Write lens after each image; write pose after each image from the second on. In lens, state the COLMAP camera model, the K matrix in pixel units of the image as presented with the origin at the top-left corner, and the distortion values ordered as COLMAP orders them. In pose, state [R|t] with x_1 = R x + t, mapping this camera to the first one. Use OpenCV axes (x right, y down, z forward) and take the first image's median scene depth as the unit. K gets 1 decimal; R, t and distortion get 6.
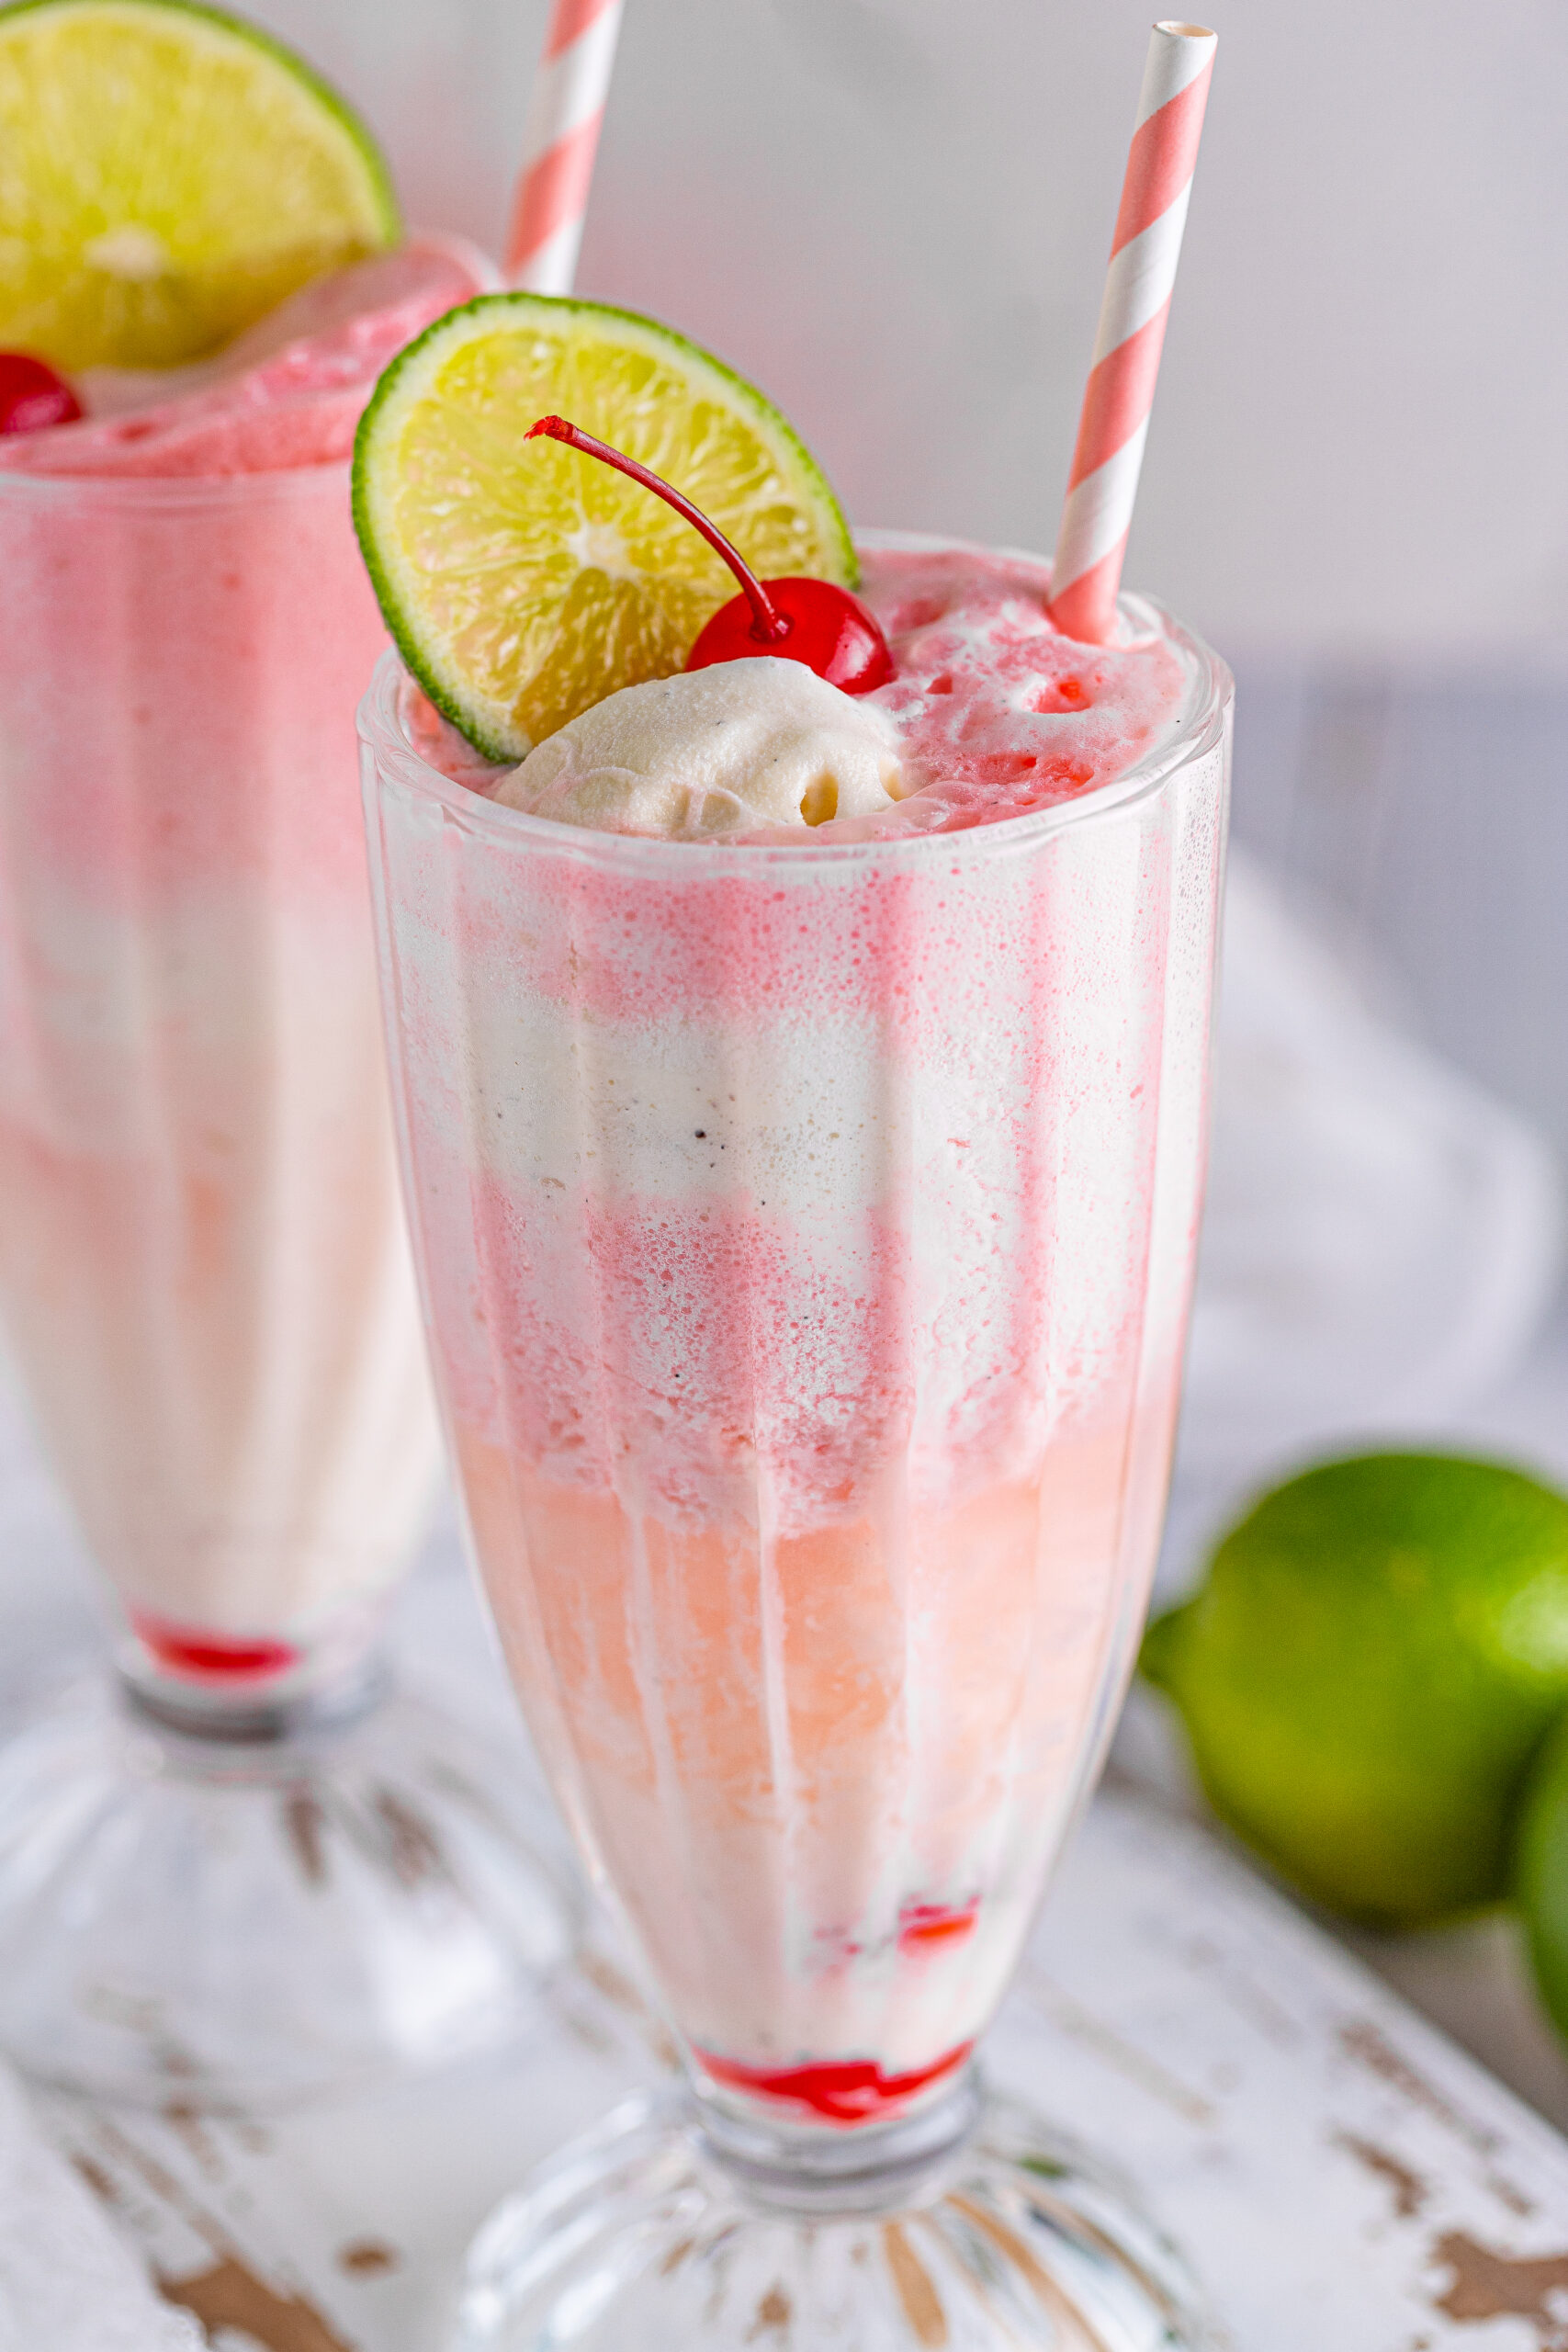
lens RADIAL K [[7550.2, 0, 796.7], [0, 7550.2, 1197.0], [0, 0, 1]] dist [-0.068433, 0.000000]
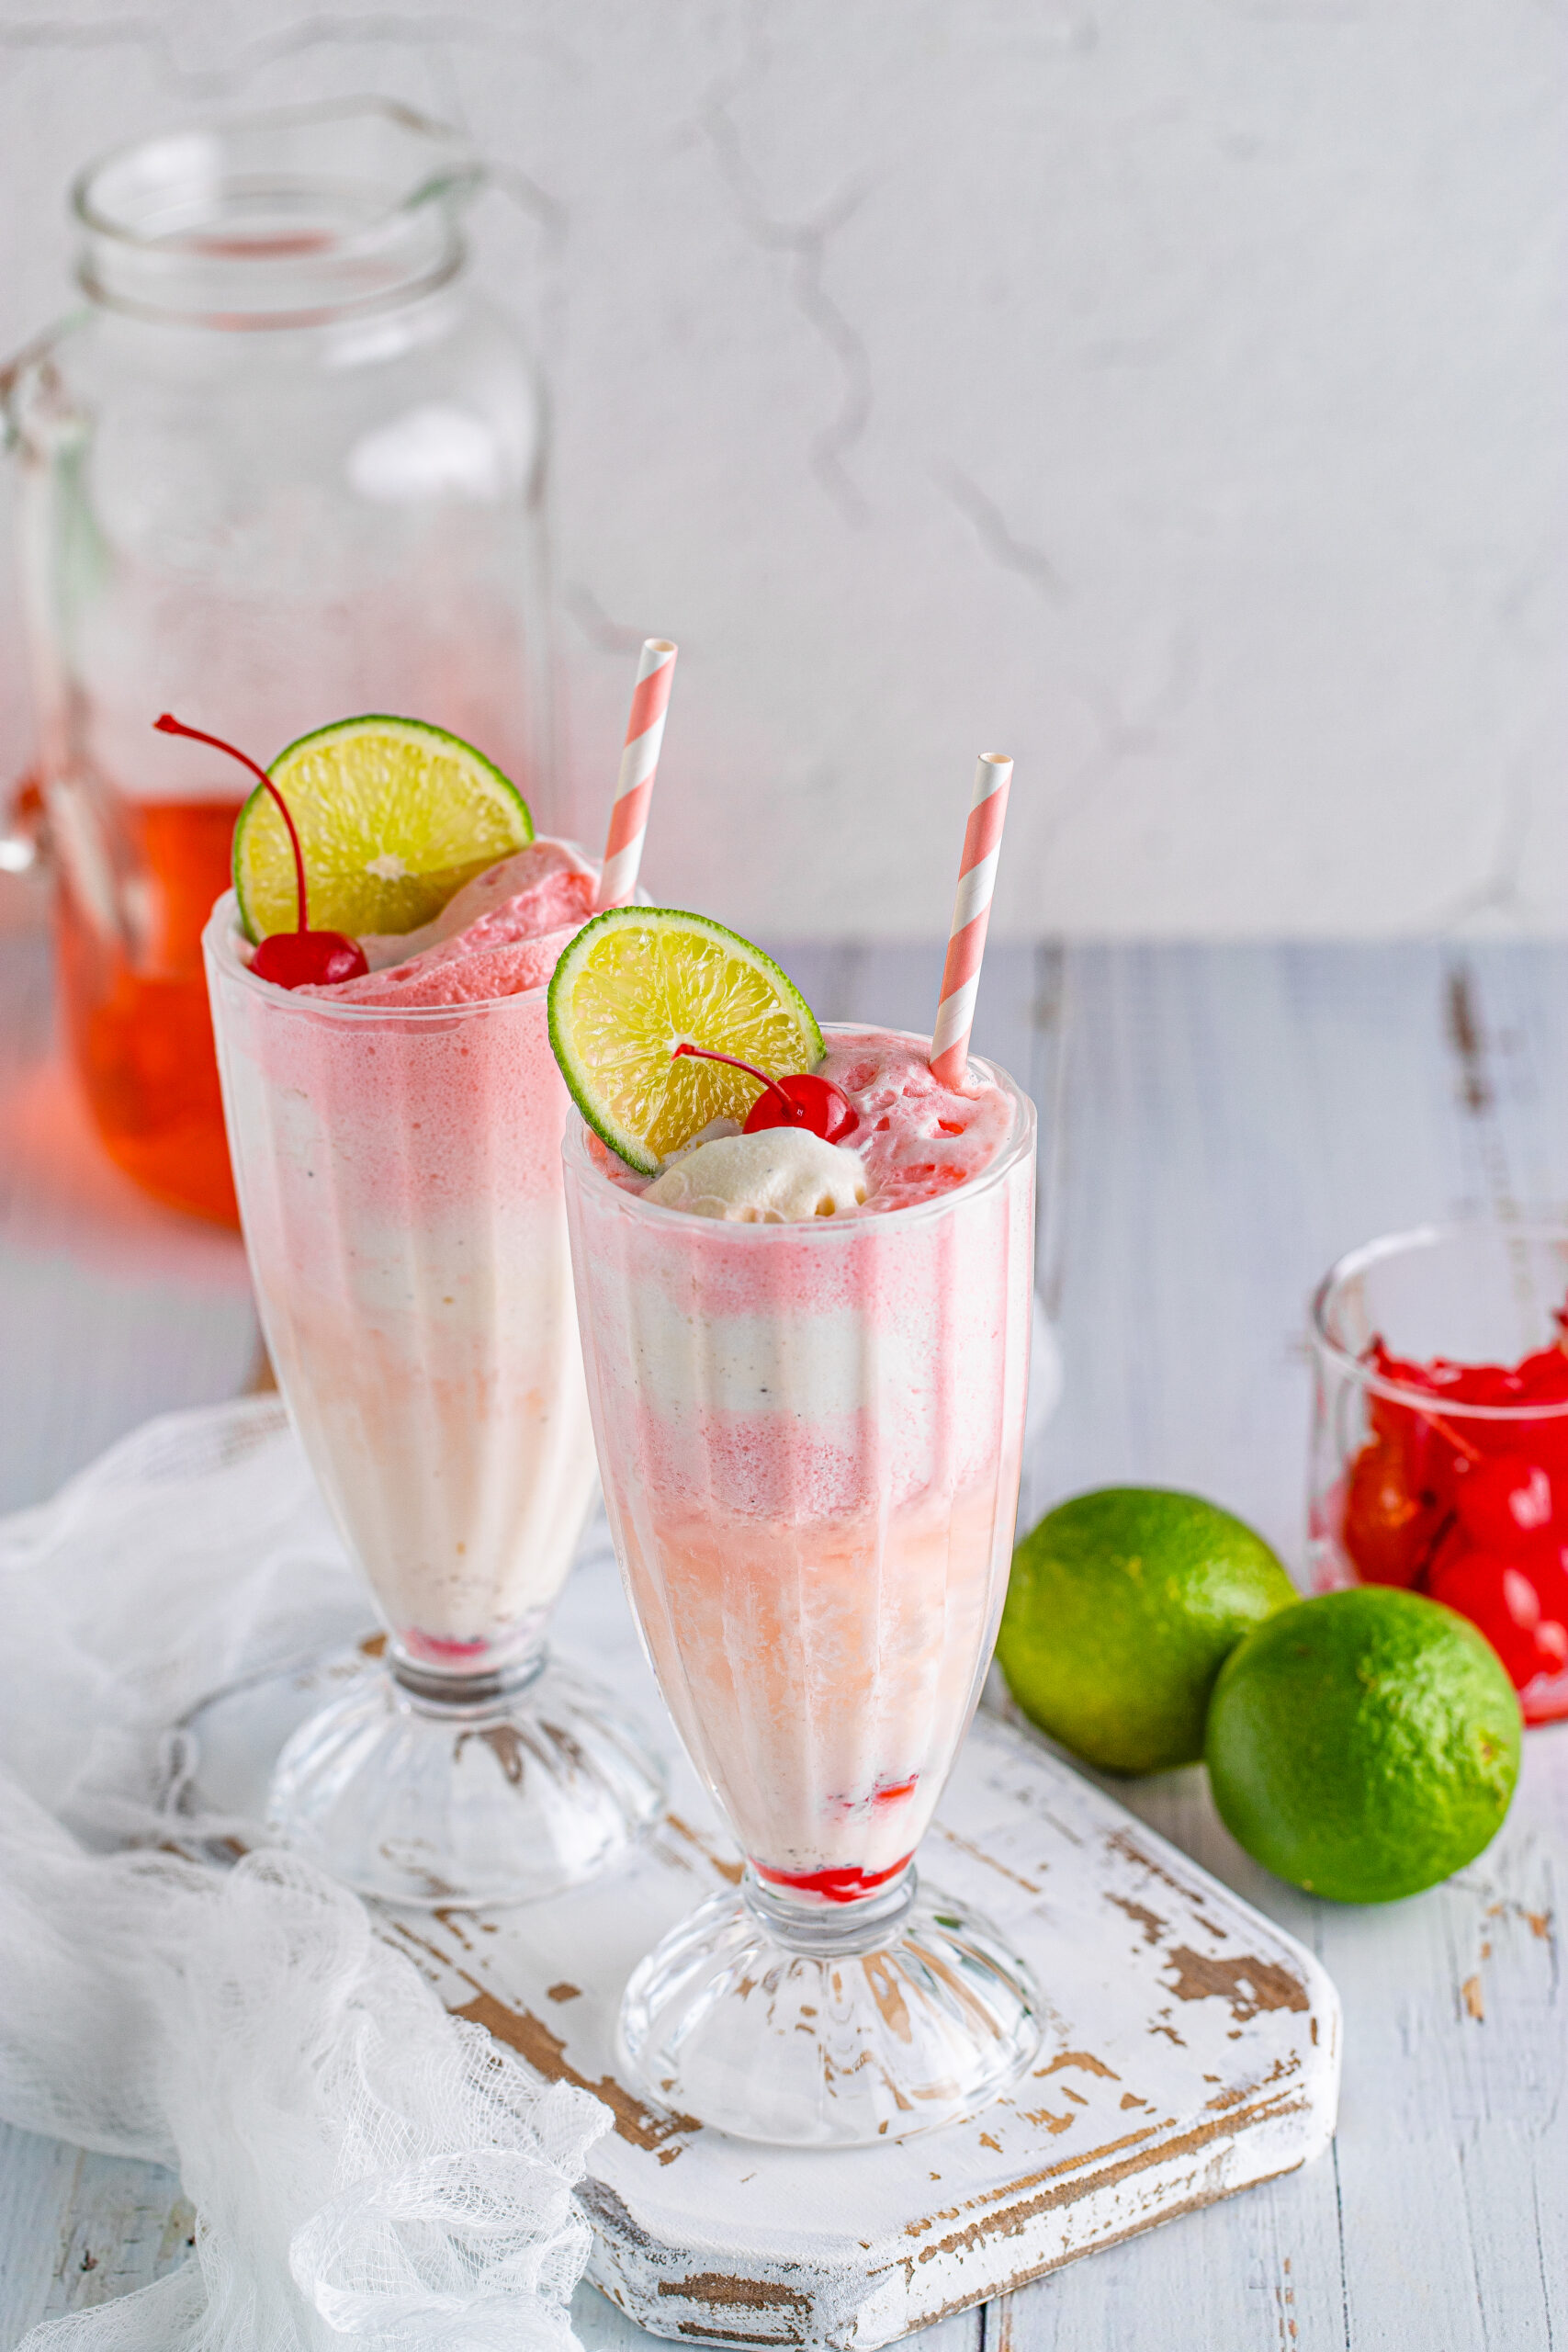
lens RADIAL K [[6663.2, 0, 778.6], [0, 6663.2, 1184.2], [0, 0, 1]] dist [-0.024789, 0.000000]
pose [[0.998107, -0.041805, 0.045100, -0.077789], [0.041312, 0.999076, 0.011817, -0.071081], [-0.045552, -0.009931, 0.998913, -0.614681]]
